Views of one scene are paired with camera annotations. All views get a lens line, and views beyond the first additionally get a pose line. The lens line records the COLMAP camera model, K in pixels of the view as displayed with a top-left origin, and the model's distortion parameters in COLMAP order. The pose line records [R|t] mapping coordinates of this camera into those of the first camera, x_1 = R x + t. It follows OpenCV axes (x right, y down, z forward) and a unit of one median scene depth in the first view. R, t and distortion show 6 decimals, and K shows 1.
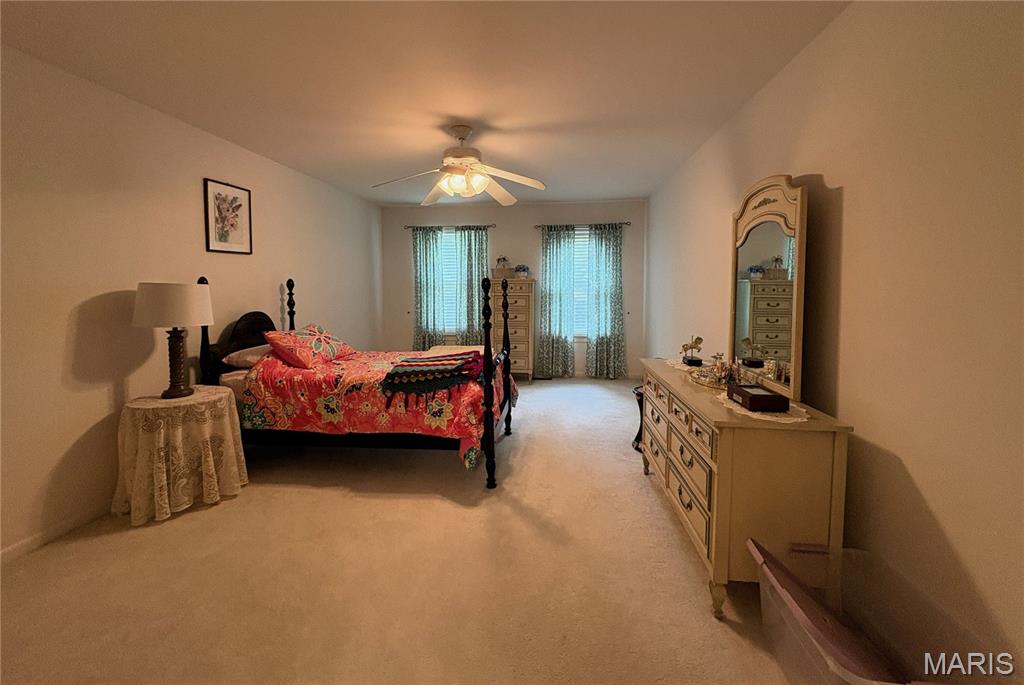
lens RADIAL K [[722.0, 0, 512.0], [0, 722.0, 342.5], [0, 0, 1]] dist [0.004252, 0.000642]
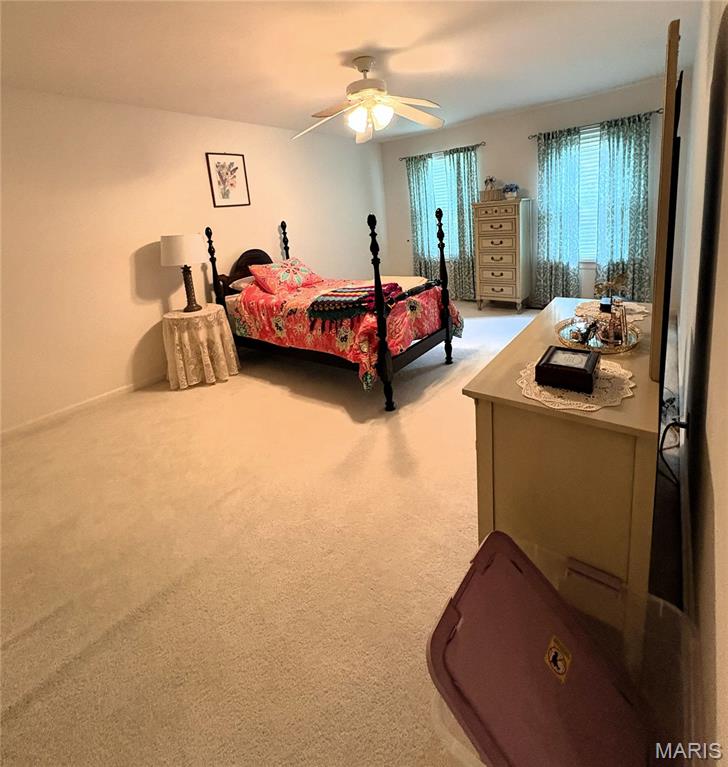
lens RADIAL K [[606.6, 0, 364.0], [0, 606.6, 383.5], [0, 0, 1]] dist [-0.002728, -0.001053]
pose [[0.623959, 0.168138, -0.763154, 0.674737], [0.026451, 0.971475, 0.235662, -0.060417], [0.781009, -0.167230, 0.601713, 0.437030]]
